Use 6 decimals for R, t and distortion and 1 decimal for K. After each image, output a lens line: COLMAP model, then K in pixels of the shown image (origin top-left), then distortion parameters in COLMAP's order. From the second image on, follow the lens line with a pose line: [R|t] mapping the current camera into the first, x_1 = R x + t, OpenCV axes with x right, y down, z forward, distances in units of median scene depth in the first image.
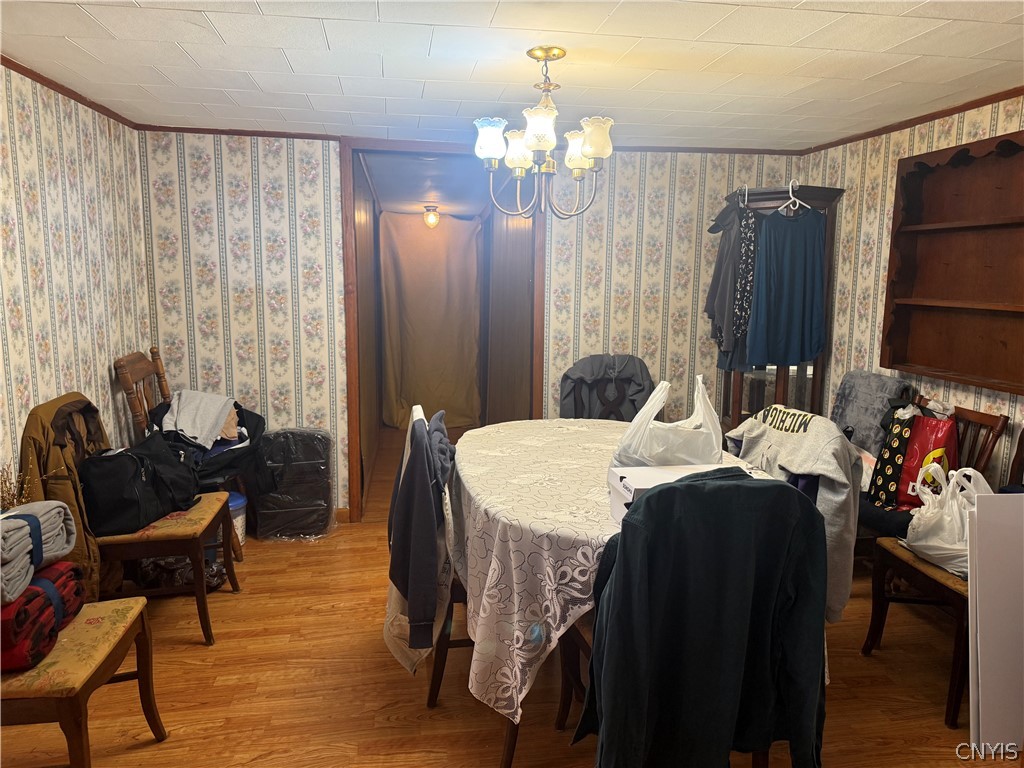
lens RADIAL K [[704.6, 0, 512.0], [0, 704.6, 384.0], [0, 0, 1]] dist [0.263333, -0.049476]
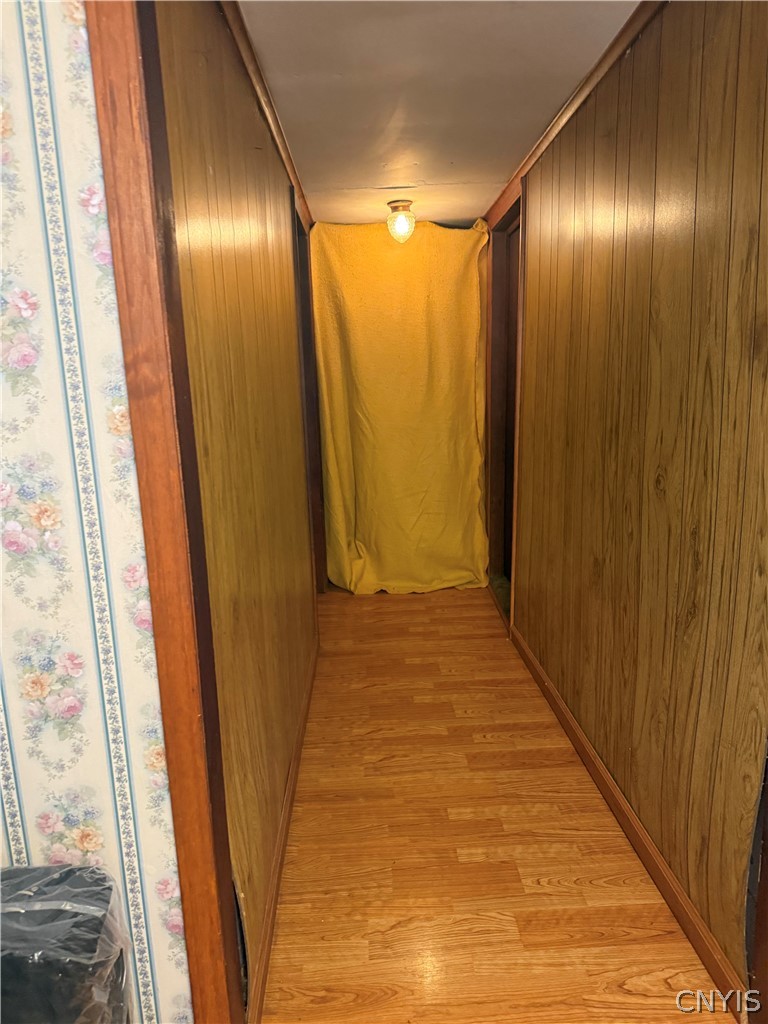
lens RADIAL K [[740.4, 0, 384.0], [0, 740.4, 512.0], [0, 0, 1]] dist [0.083326, -0.056886]
pose [[0.992305, -0.022414, -0.121768, -0.103710], [0.031884, 0.996568, 0.076389, -0.099057], [0.119638, -0.079684, 0.989615, 0.715908]]
